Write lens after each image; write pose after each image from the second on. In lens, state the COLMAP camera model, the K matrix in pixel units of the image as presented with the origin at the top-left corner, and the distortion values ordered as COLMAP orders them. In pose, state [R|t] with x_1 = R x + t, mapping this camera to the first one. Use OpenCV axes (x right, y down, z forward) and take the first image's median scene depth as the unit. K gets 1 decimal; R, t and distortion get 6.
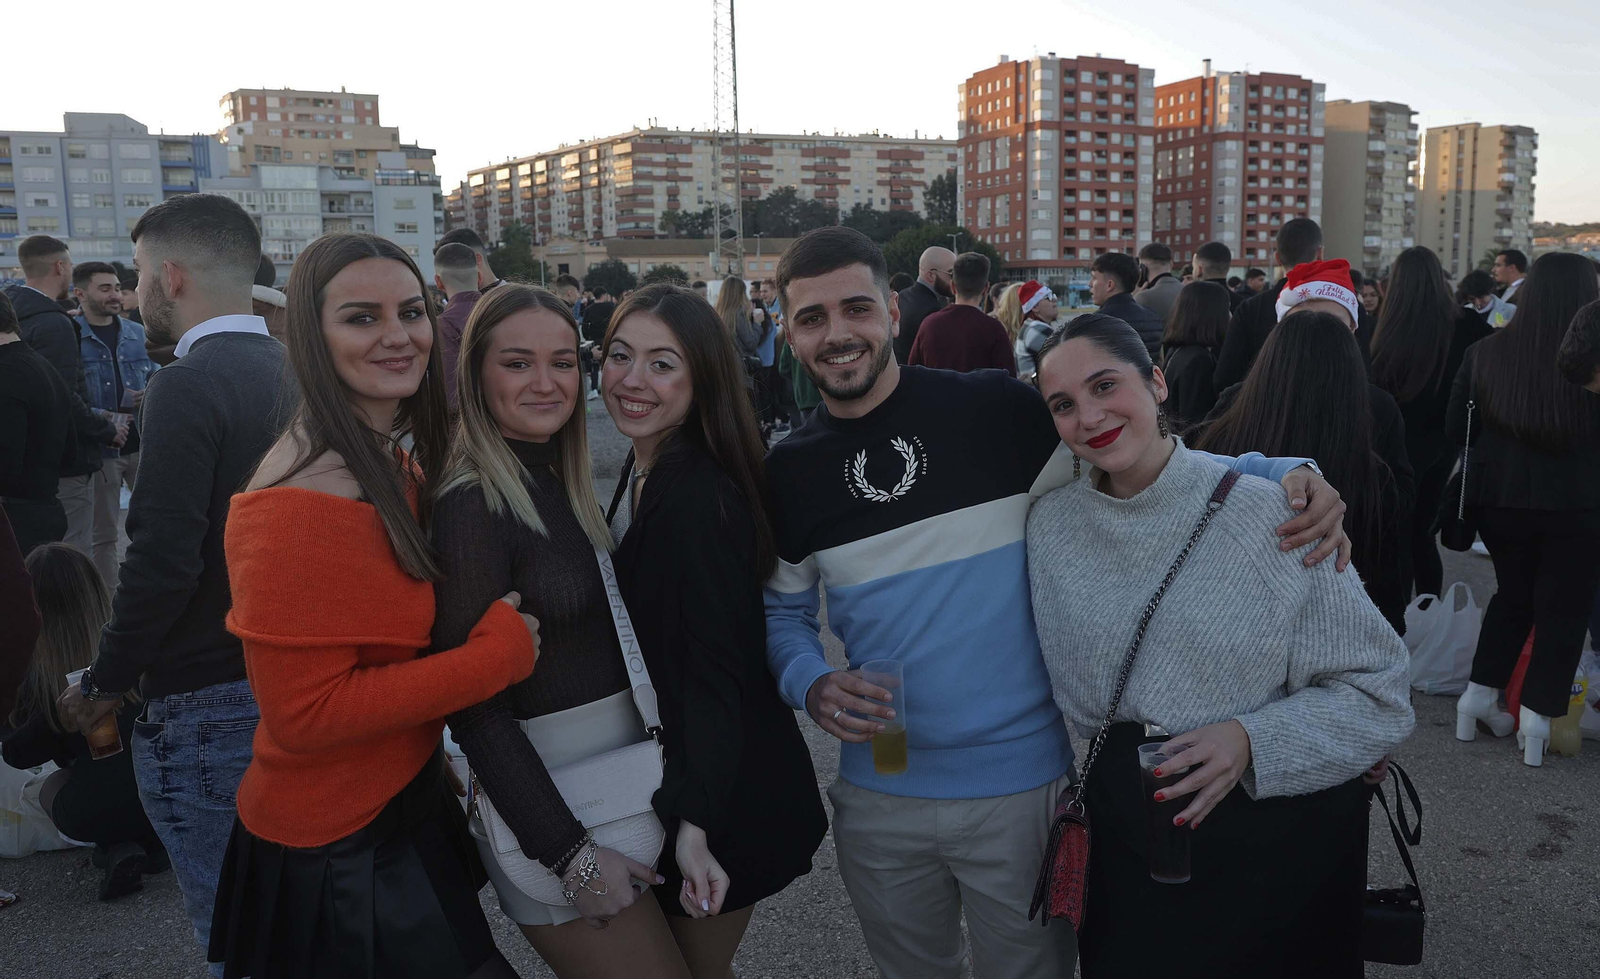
lens RADIAL K [[1194.0, 0, 801.1], [0, 1194.0, 449.2], [0, 0, 1]] dist [0.013942, 0.004106]
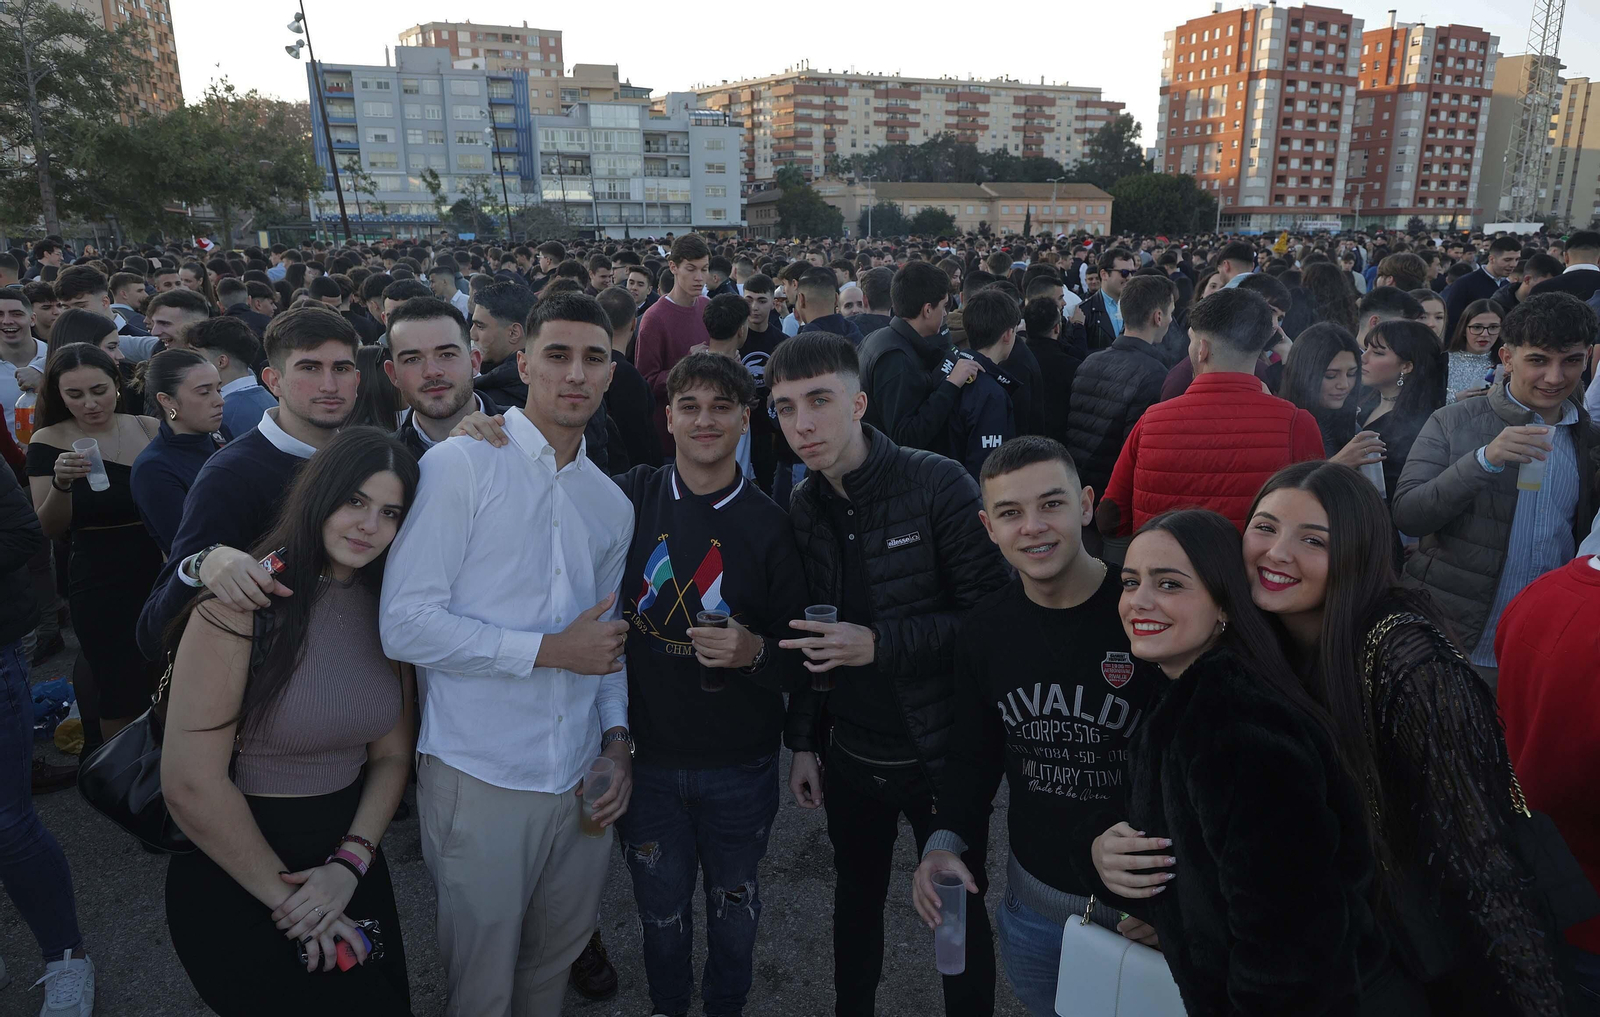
lens RADIAL K [[1107.9, 0, 800.9], [0, 1107.9, 552.4], [0, 0, 1]] dist [0.014266, -0.001114]
pose [[0.998817, -0.002466, 0.048557, -0.233422], [-0.004687, 0.989177, 0.146654, 0.004247], [-0.048393, -0.146708, 0.987995, -0.013321]]
